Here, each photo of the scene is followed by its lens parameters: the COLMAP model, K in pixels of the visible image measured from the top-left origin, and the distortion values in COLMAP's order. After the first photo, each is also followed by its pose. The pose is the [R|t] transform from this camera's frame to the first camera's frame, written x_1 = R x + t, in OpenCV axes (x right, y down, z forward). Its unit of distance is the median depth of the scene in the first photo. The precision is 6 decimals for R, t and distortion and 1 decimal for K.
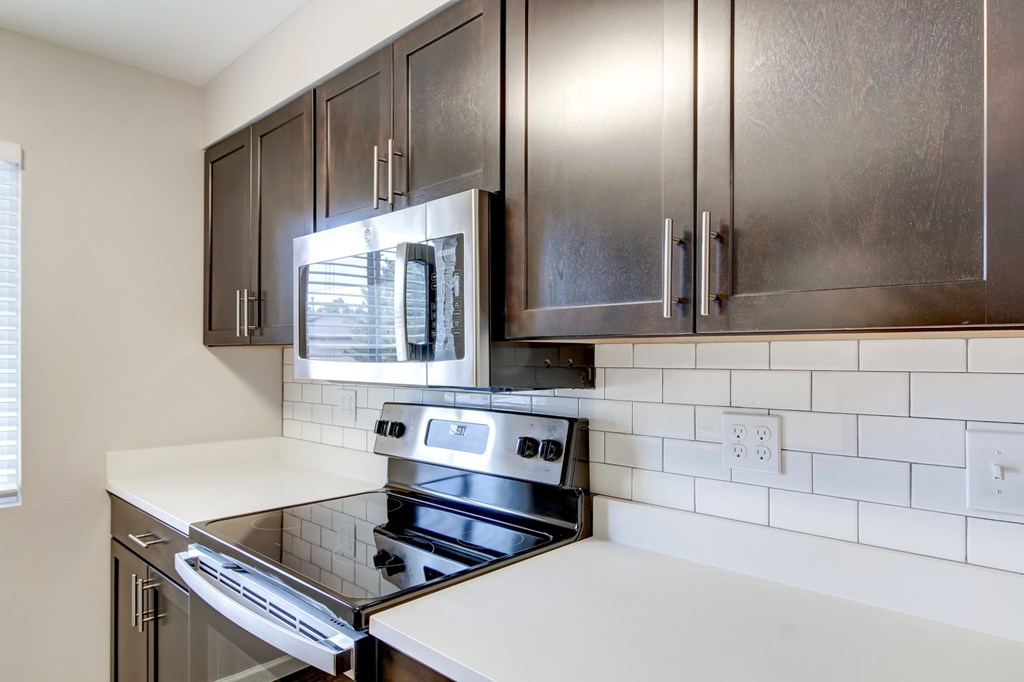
lens RADIAL K [[593.9, 0, 487.8], [0, 593.9, 353.7], [0, 0, 1]] dist [0.004684, 0.000797]
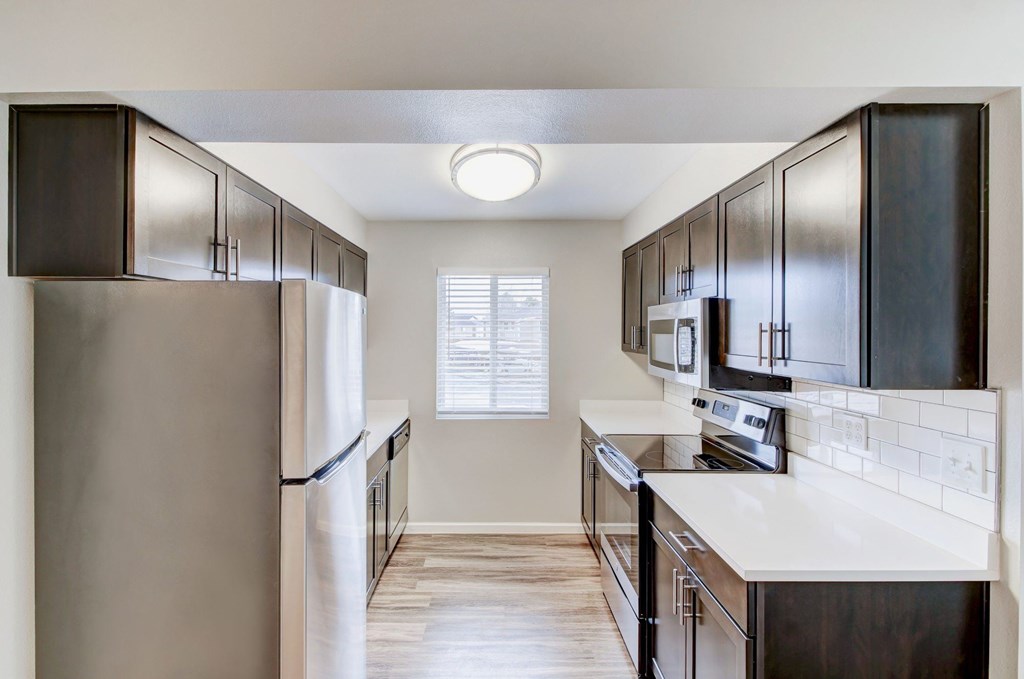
lens RADIAL K [[481.9, 0, 505.6], [0, 481.9, 330.6], [0, 0, 1]] dist [0.008223, -0.003779]
pose [[0.706395, 0.000210, -0.707818, 0.603946], [-0.000993, 0.999999, -0.000694, -0.125451], [0.707817, 0.001193, 0.706394, -0.637432]]
